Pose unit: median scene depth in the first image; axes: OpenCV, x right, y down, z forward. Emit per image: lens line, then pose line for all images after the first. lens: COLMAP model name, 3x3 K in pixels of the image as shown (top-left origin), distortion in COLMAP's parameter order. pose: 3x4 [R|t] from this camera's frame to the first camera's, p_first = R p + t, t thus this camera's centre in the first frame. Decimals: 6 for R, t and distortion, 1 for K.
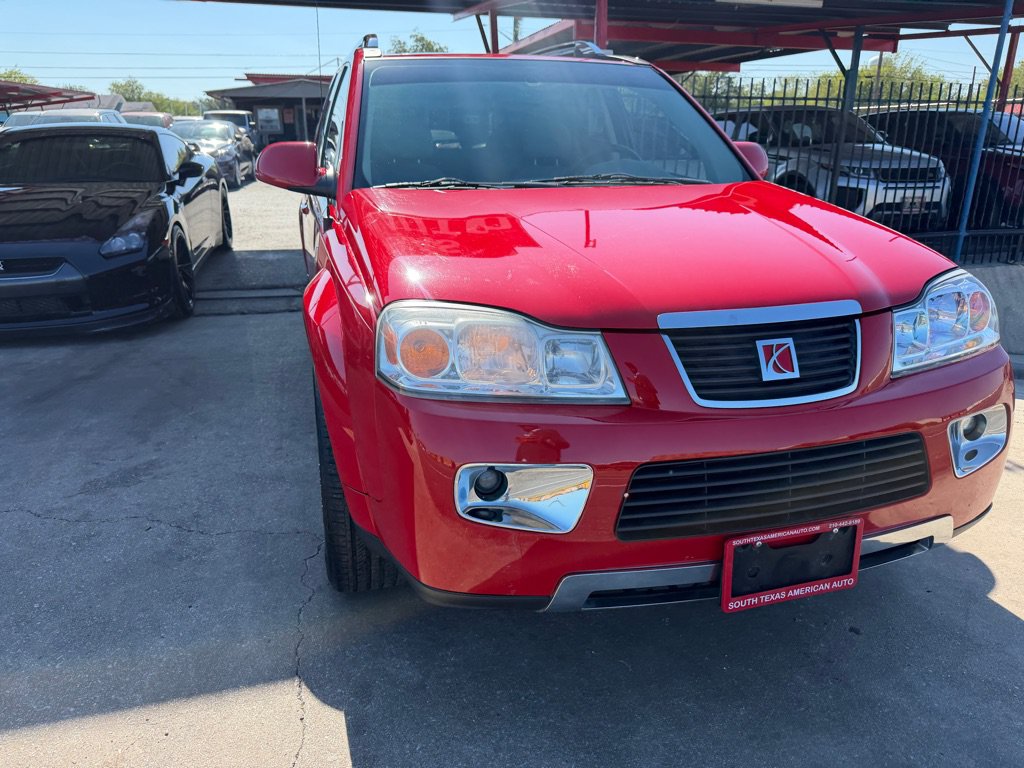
lens RADIAL K [[731.5, 0, 512.1], [0, 731.5, 384.4], [0, 0, 1]] dist [0.000270, -0.004305]
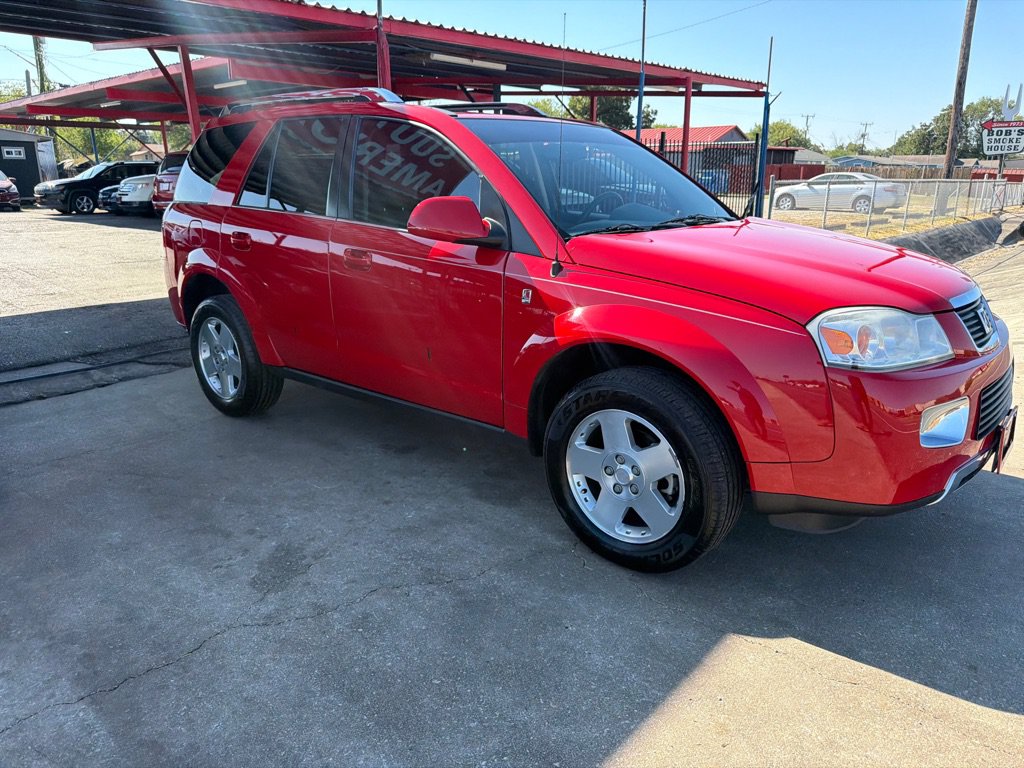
lens RADIAL K [[731.0, 0, 514.0], [0, 731.0, 383.7], [0, 0, 1]] dist [0.005736, -0.010429]
pose [[0.833895, -0.155282, 0.529629, -0.904616], [0.179469, 0.983746, 0.005853, -0.059036], [-0.521929, 0.090172, 0.848209, 0.094206]]
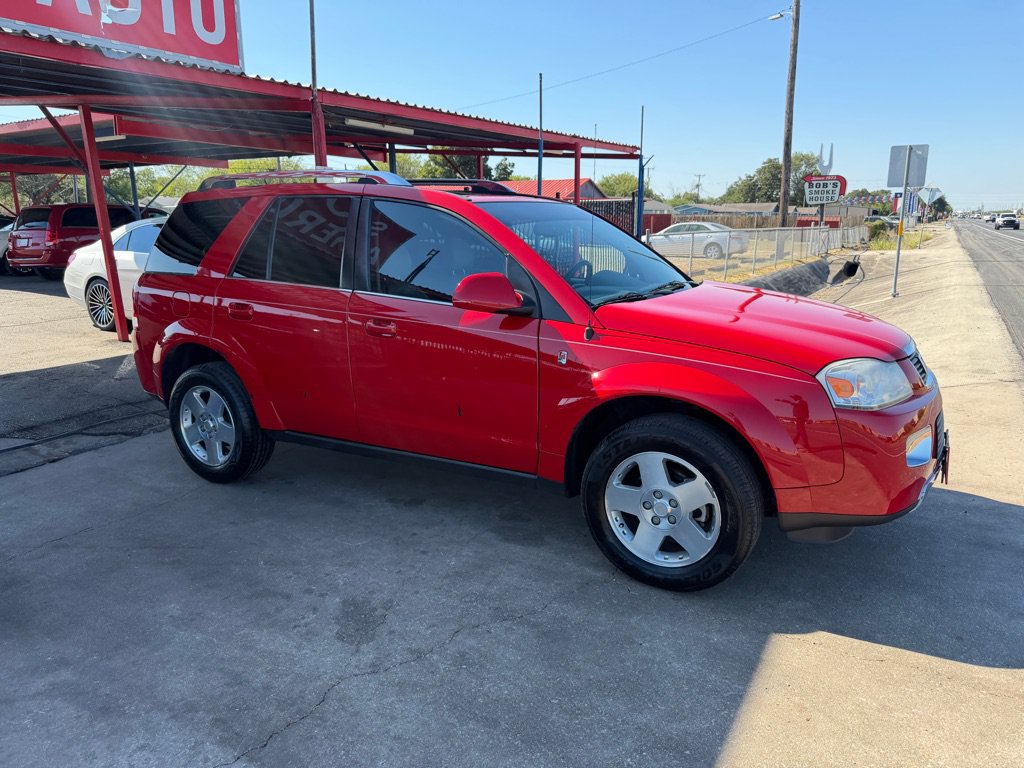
lens RADIAL K [[729.5, 0, 513.0], [0, 729.5, 380.8], [0, 0, 1]] dist [0.018479, -0.027733]
pose [[0.715770, -0.156222, 0.680638, -1.218761], [0.231123, 0.972723, -0.019790, -0.137417], [-0.658981, 0.171476, 0.732353, 0.145990]]
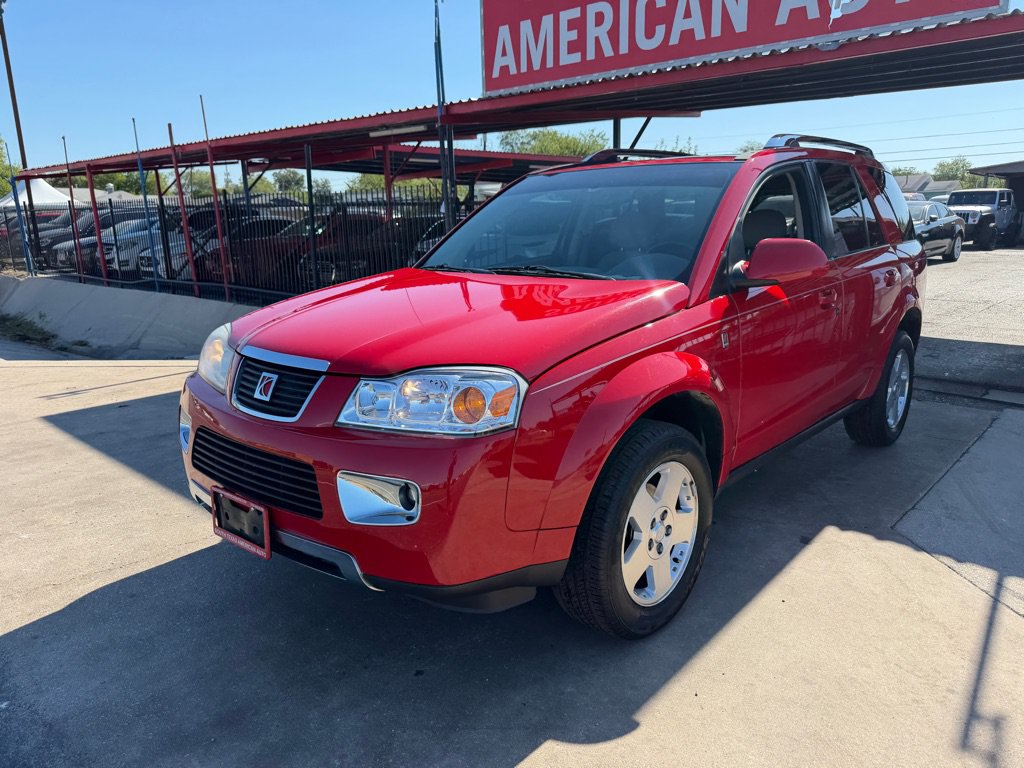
lens RADIAL K [[731.3, 0, 516.8], [0, 731.3, 393.7], [0, 0, 1]] dist [0.000133, -0.002671]
pose [[0.547982, 0.188301, -0.815020, 1.167200], [-0.257538, 0.964985, 0.049792, -0.141615], [0.795858, 0.182613, 0.577289, 0.338432]]
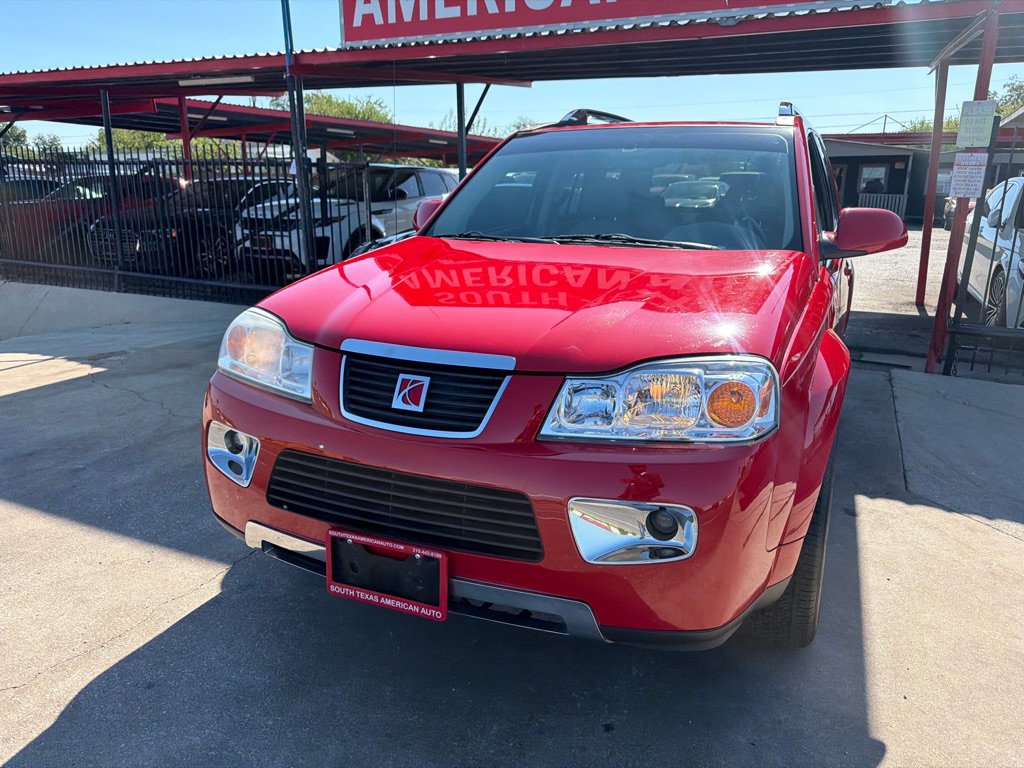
lens RADIAL K [[732.7, 0, 516.6], [0, 732.7, 388.4], [0, 0, 1]] dist [0.004200, -0.008292]
pose [[0.768518, 0.176086, -0.615121, 0.739392], [-0.217236, 0.976086, 0.008007, -0.053272], [0.601821, 0.127474, 0.788392, 0.125307]]
